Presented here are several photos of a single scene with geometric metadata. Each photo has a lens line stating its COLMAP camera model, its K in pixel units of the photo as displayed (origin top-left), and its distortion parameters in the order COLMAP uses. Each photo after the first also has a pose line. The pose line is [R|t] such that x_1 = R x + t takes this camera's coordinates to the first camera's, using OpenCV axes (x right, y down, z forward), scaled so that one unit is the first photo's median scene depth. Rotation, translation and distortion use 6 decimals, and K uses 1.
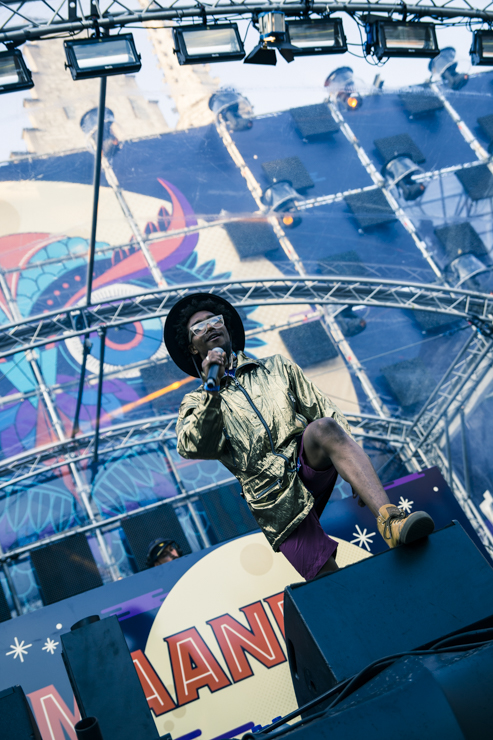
lens RADIAL K [[910.3, 0, 252.0], [0, 910.3, 377.0], [0, 0, 1]] dist [0.073790, 0.000000]
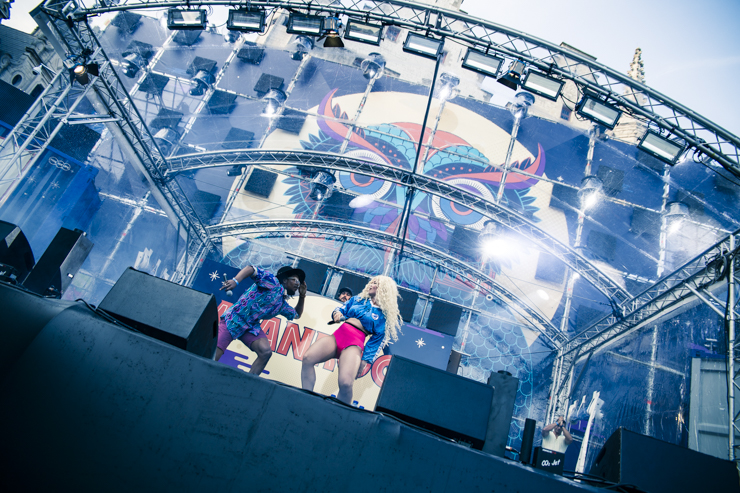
lens RADIAL K [[497.9, 0, 356.5], [0, 497.9, 239.9], [0, 0, 1]] dist [-0.072468, 0.003039]
pose [[0.733062, 0.533908, -0.421380, 0.180452], [-0.514076, 0.840581, 0.170733, -0.059377], [0.445360, 0.091464, 0.890668, 0.046105]]
